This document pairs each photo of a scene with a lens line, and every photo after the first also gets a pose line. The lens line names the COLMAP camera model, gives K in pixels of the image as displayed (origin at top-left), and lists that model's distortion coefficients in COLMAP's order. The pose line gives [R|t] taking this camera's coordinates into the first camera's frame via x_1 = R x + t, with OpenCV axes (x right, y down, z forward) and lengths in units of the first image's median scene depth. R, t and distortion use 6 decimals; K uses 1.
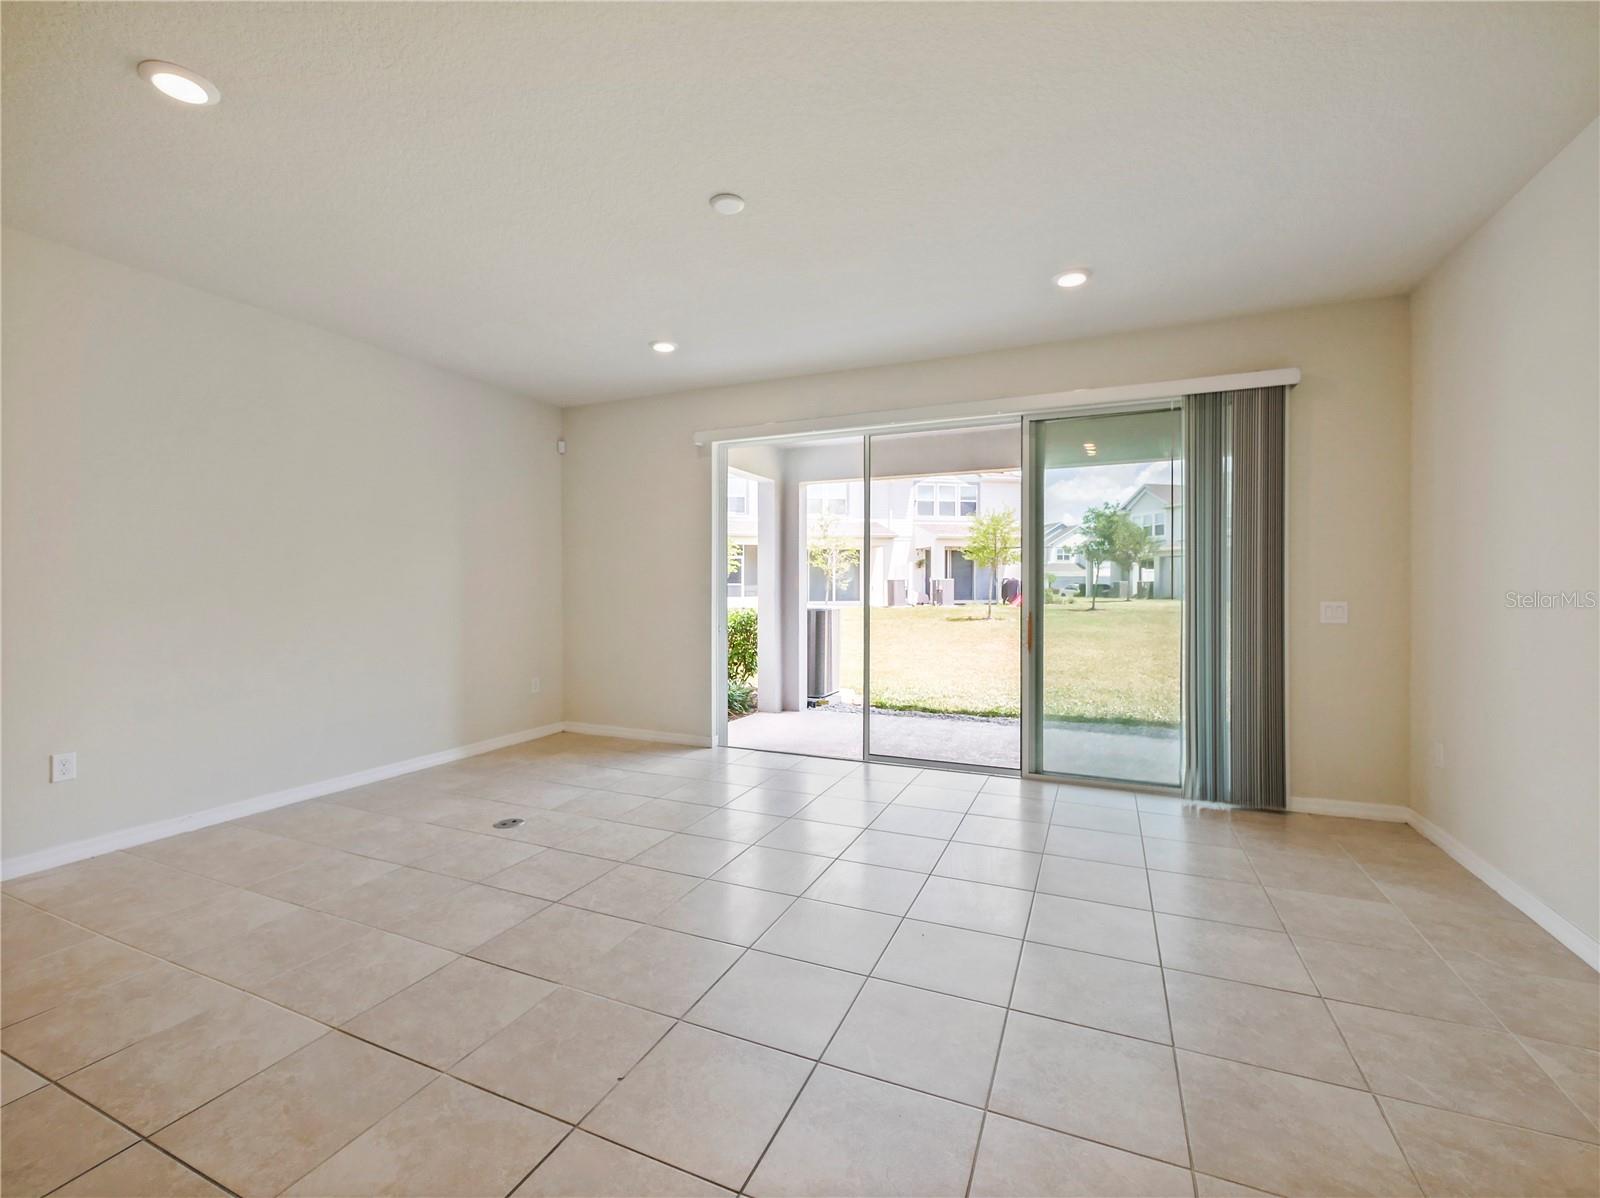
lens RADIAL K [[694.6, 0, 798.7], [0, 694.6, 592.9], [0, 0, 1]] dist [0.000346, 0.000212]
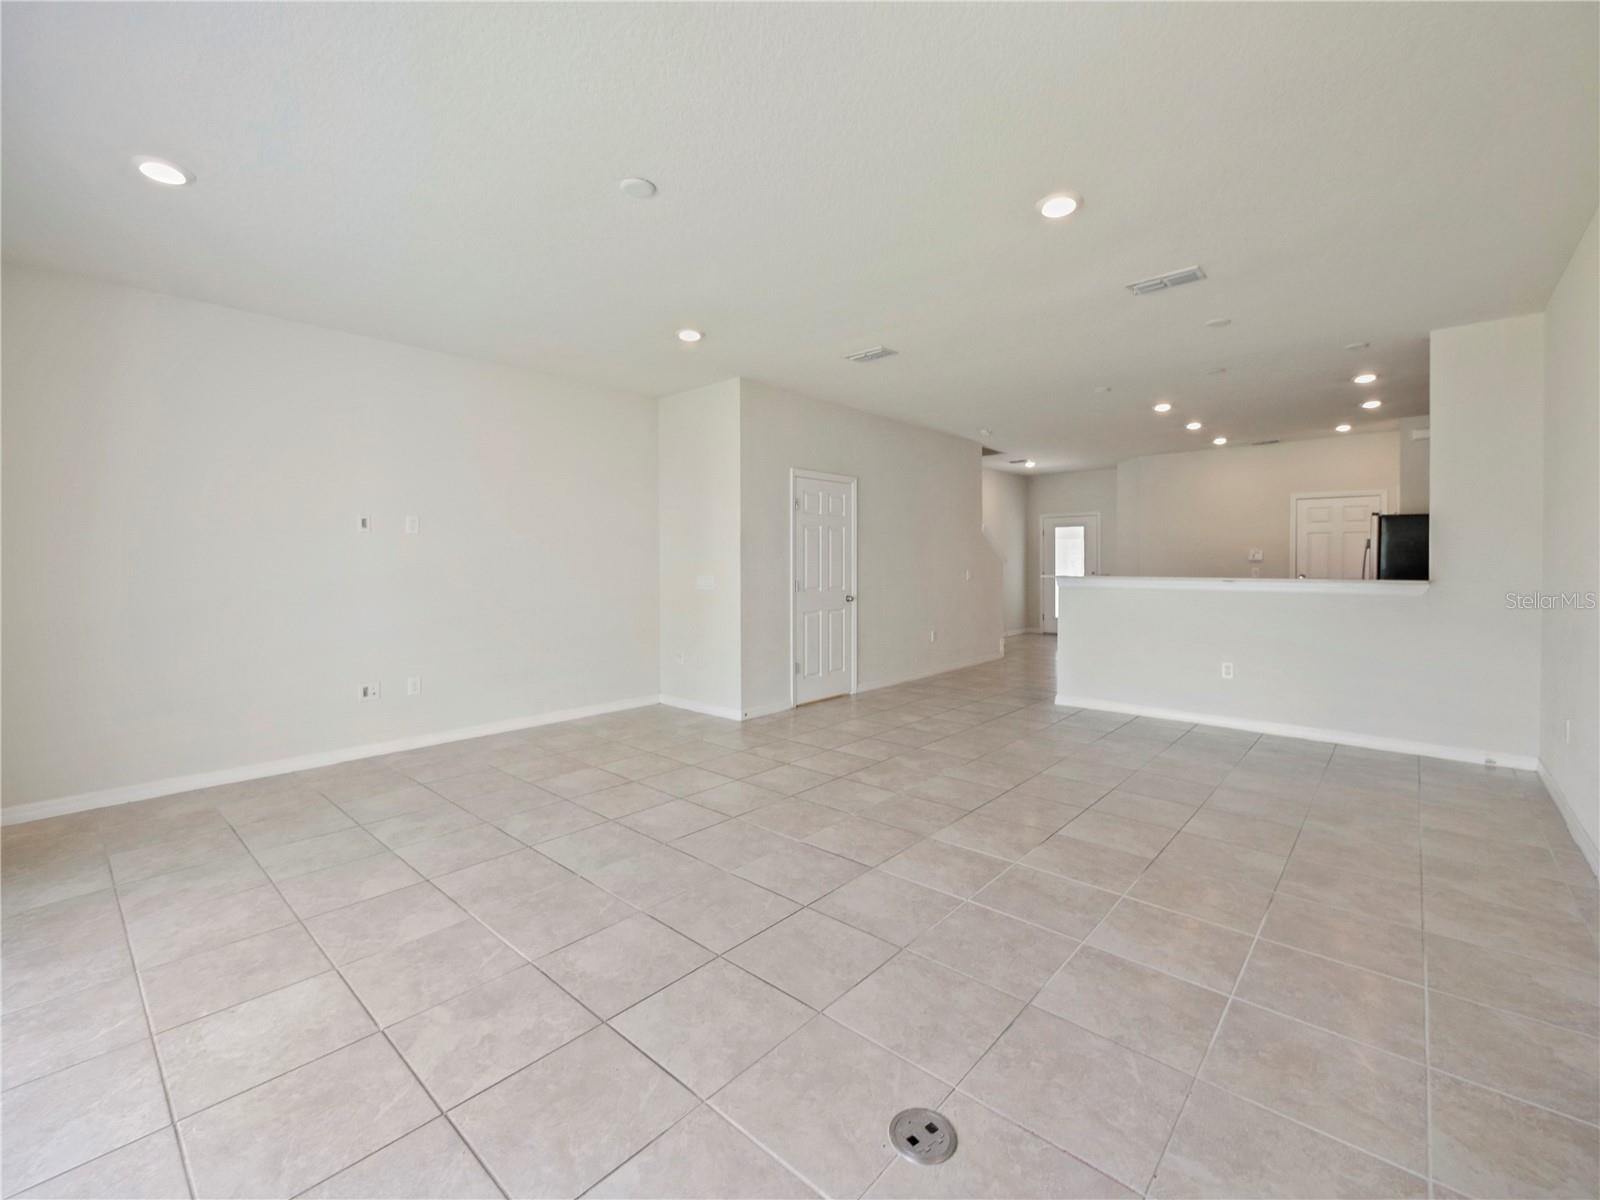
lens RADIAL K [[694.6, 0, 799.9], [0, 694.6, 594.9], [0, 0, 1]] dist [0.000346, 0.000212]
pose [[-0.949949, -0.011698, 0.312187, -0.697862], [0.005583, 0.998503, 0.054406, -0.032037], [-0.312356, 0.053426, -0.948462, 2.070354]]
